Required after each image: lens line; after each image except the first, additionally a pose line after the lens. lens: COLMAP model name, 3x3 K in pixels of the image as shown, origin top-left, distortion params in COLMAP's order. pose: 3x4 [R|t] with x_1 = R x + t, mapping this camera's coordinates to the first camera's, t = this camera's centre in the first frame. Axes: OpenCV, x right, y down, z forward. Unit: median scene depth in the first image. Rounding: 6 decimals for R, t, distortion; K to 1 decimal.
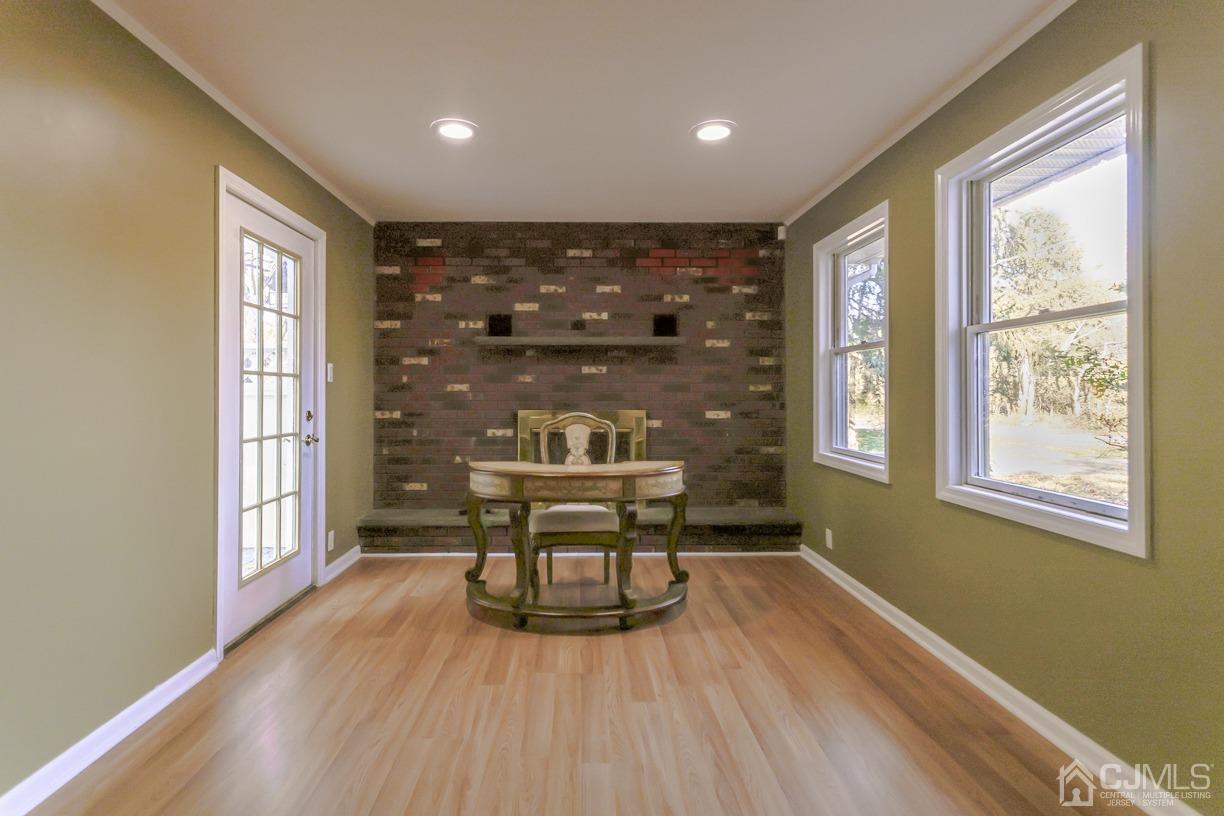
lens RADIAL K [[588.7, 0, 584.2], [0, 588.7, 385.0], [0, 0, 1]] dist [0.000695, 0.000219]
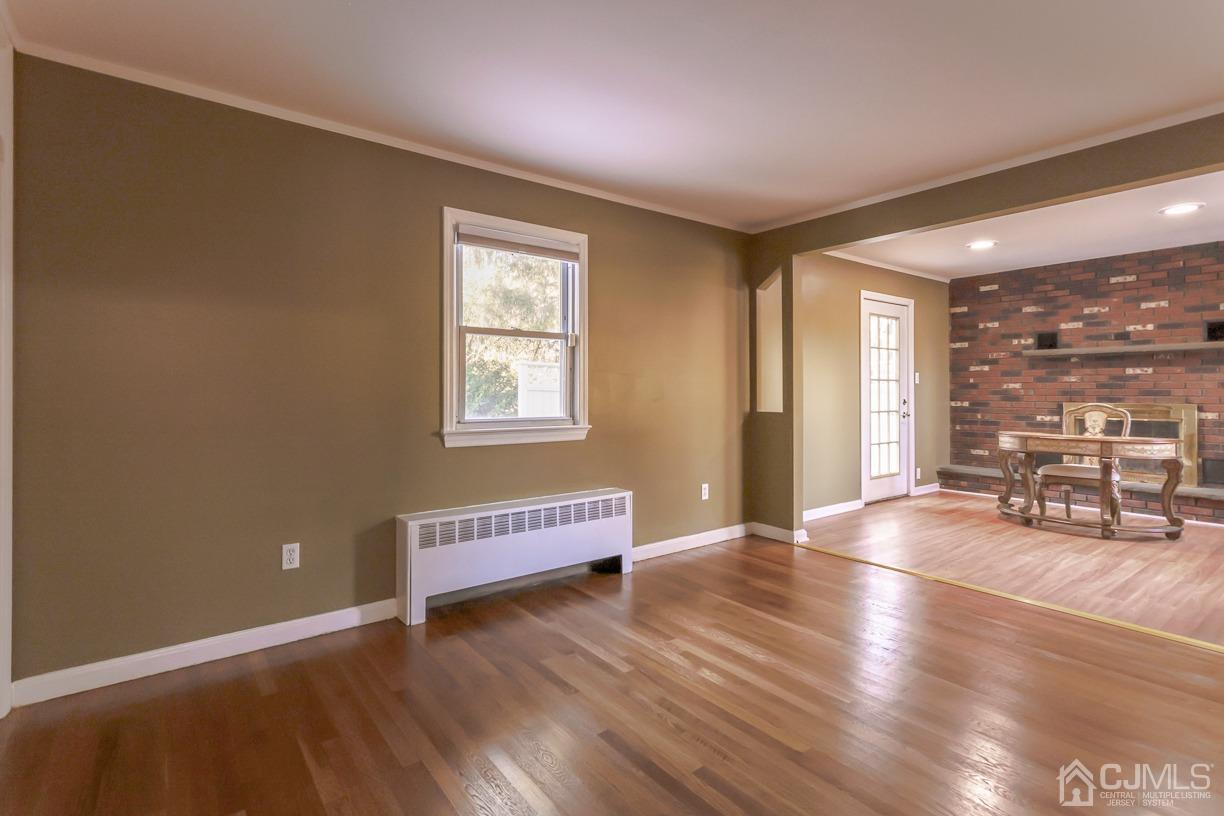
lens RADIAL K [[583.4, 0, 605.2], [0, 583.4, 389.7], [0, 0, 1]] dist [0.003103, 0.000838]
pose [[0.588576, -0.001404, -0.808441, 0.355090], [0.009987, 0.999935, 0.005535, -0.004420], [0.808381, -0.011331, 0.588551, -0.644992]]
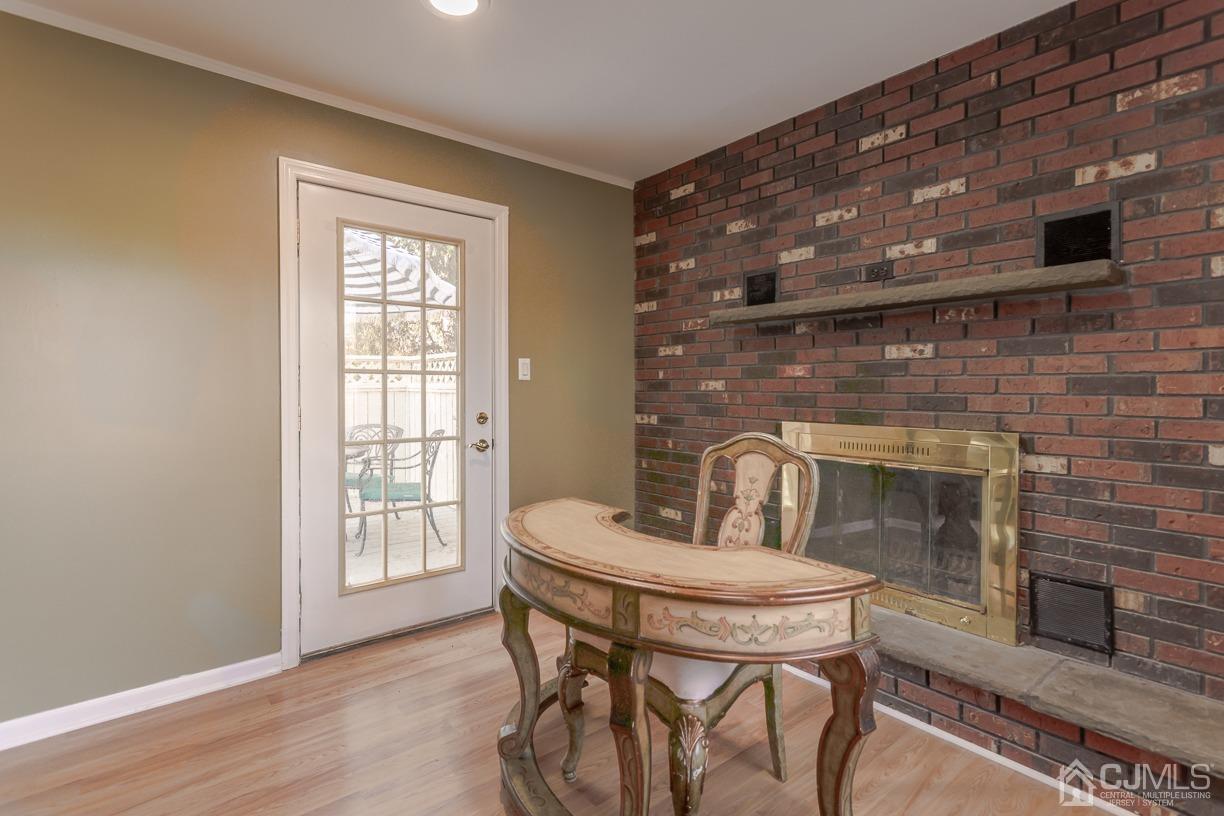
lens RADIAL K [[588.1, 0, 611.8], [0, 588.1, 396.6], [0, 0, 1]] dist [0.010326, 0.000722]
pose [[0.621719, 0.013429, -0.783125, 0.269168], [0.008267, 0.999685, 0.023705, -0.000141], [0.783196, -0.021212, 0.621412, 0.461276]]
